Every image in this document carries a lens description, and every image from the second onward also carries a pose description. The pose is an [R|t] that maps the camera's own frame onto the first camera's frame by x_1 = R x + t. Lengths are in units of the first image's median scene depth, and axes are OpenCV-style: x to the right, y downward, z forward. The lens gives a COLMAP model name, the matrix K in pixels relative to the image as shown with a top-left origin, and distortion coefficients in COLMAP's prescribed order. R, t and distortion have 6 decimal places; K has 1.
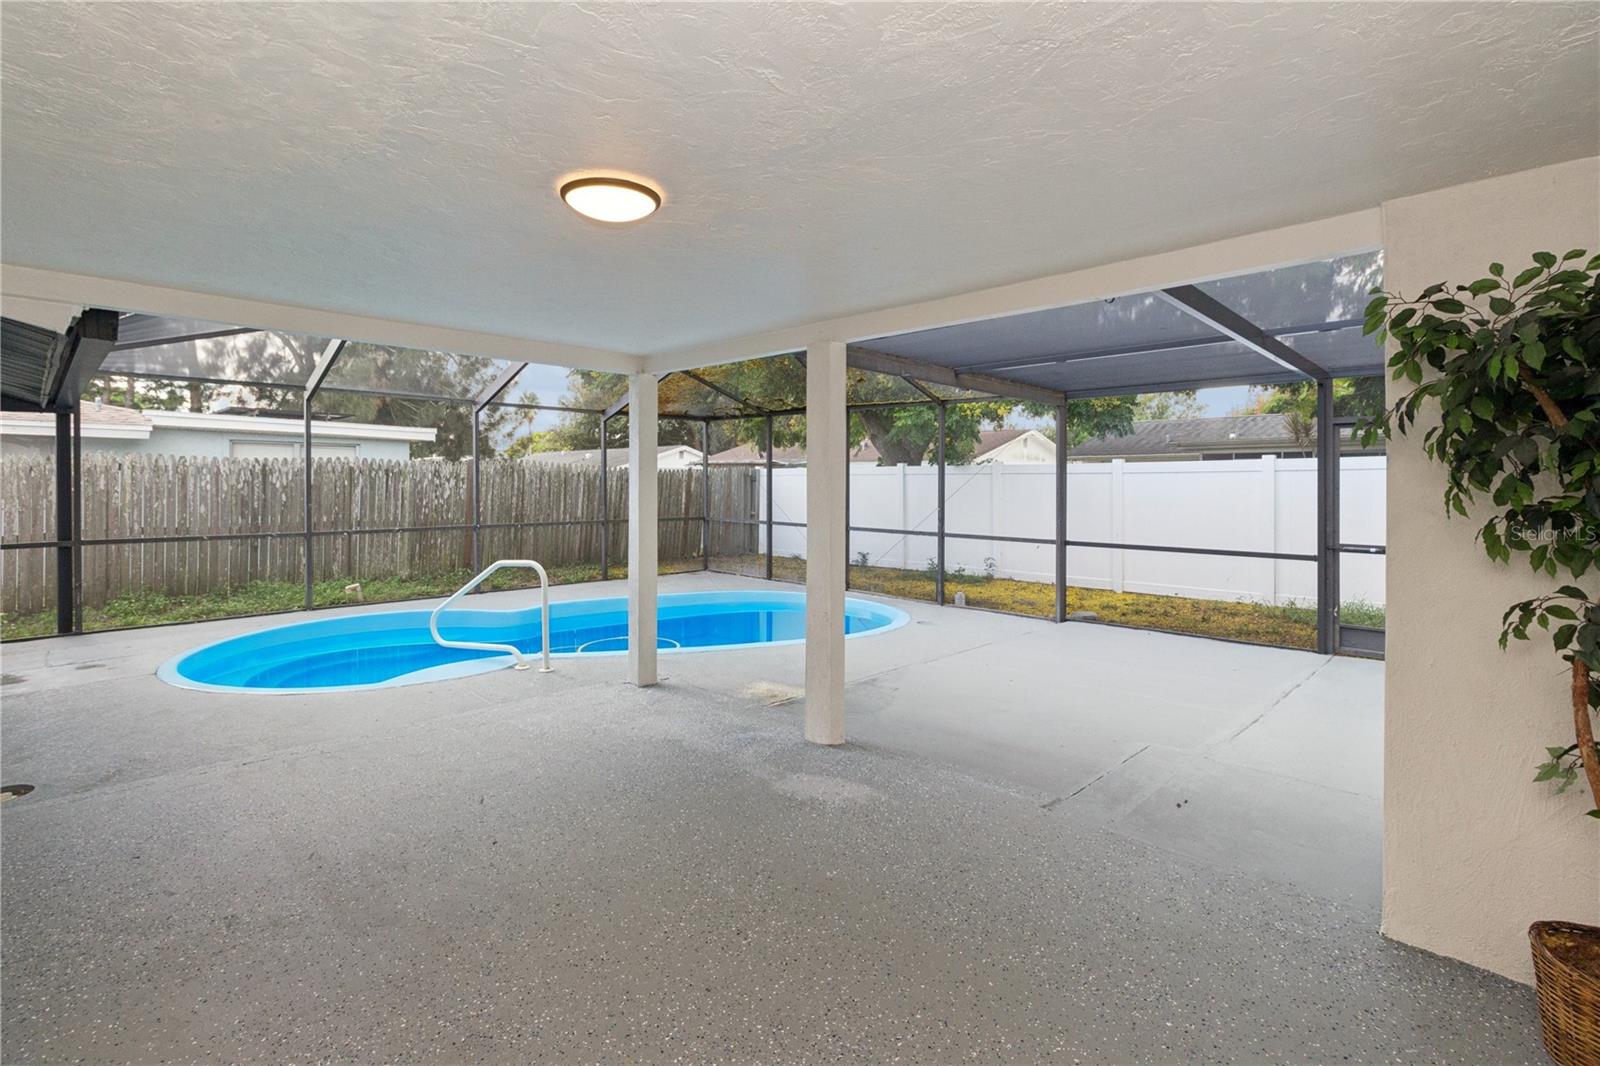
lens RADIAL K [[740.2, 0, 823.9], [0, 740.2, 477.2], [0, 0, 1]] dist [0.001244, -0.000804]
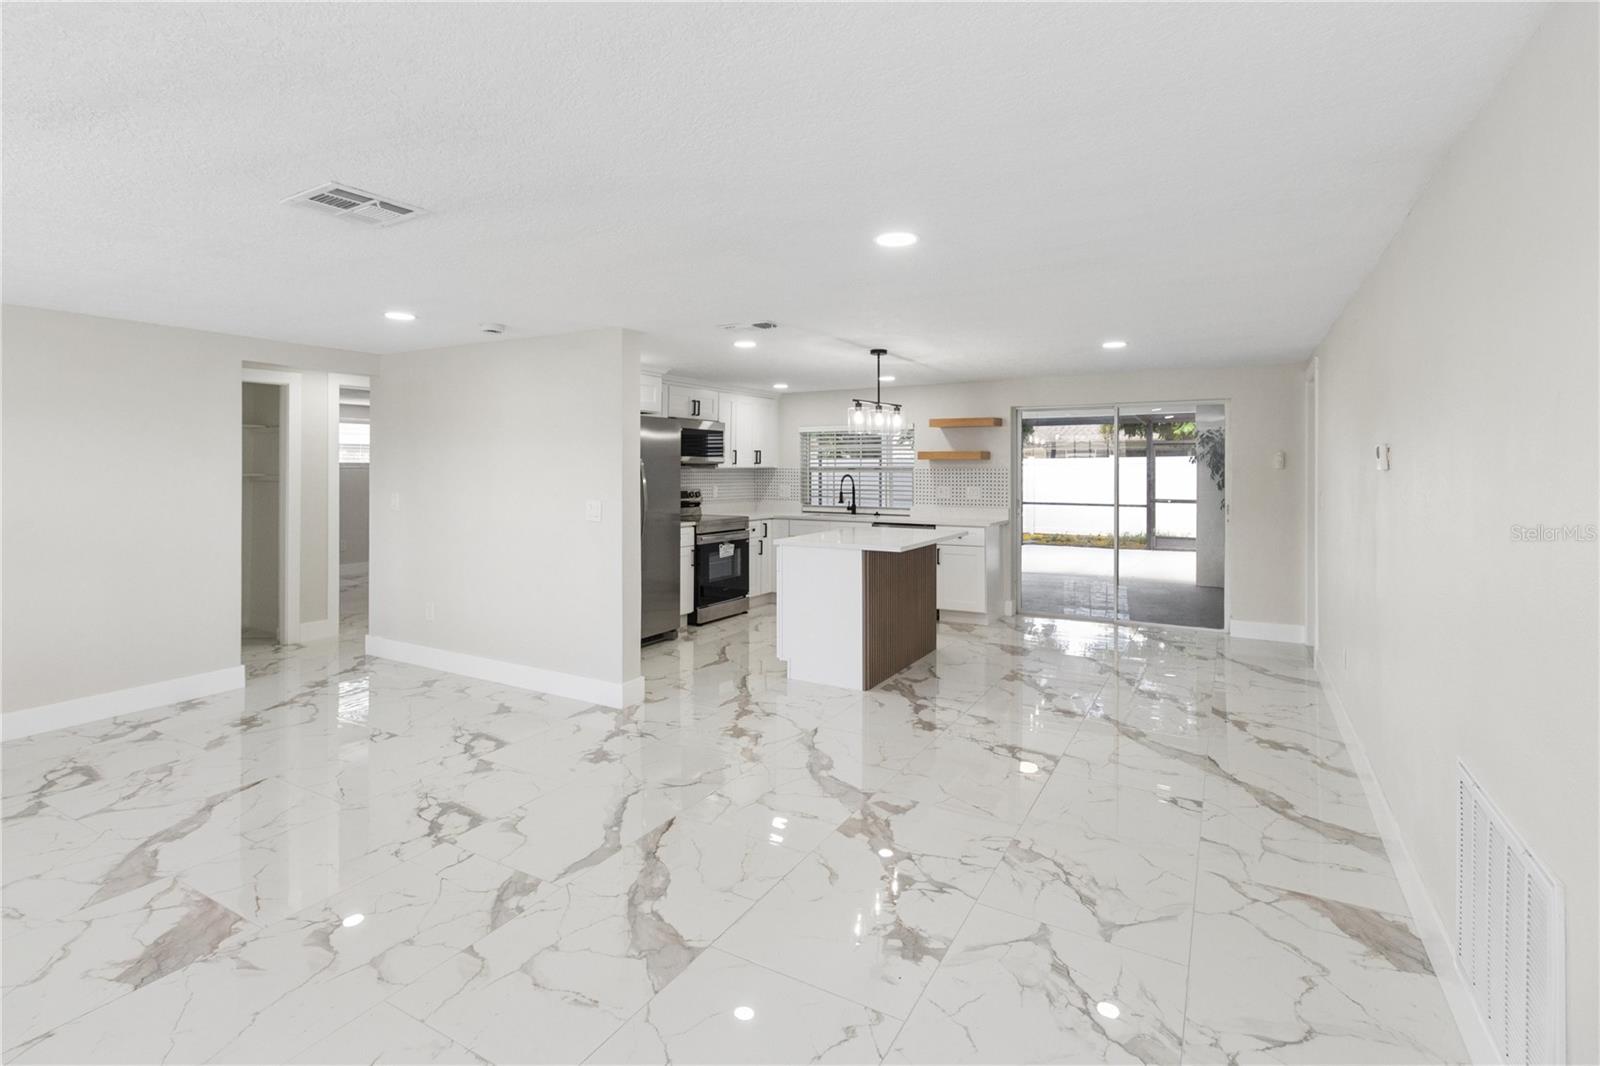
lens RADIAL K [[756.5, 0, 808.6], [0, 756.5, 460.5], [0, 0, 1]] dist [-0.001238, 0.001091]
pose [[0.968744, 0.001637, 0.248055, -2.501164], [-0.001362, 0.999998, -0.001280, -0.055057], [-0.248057, 0.000902, 0.968745, -2.670404]]
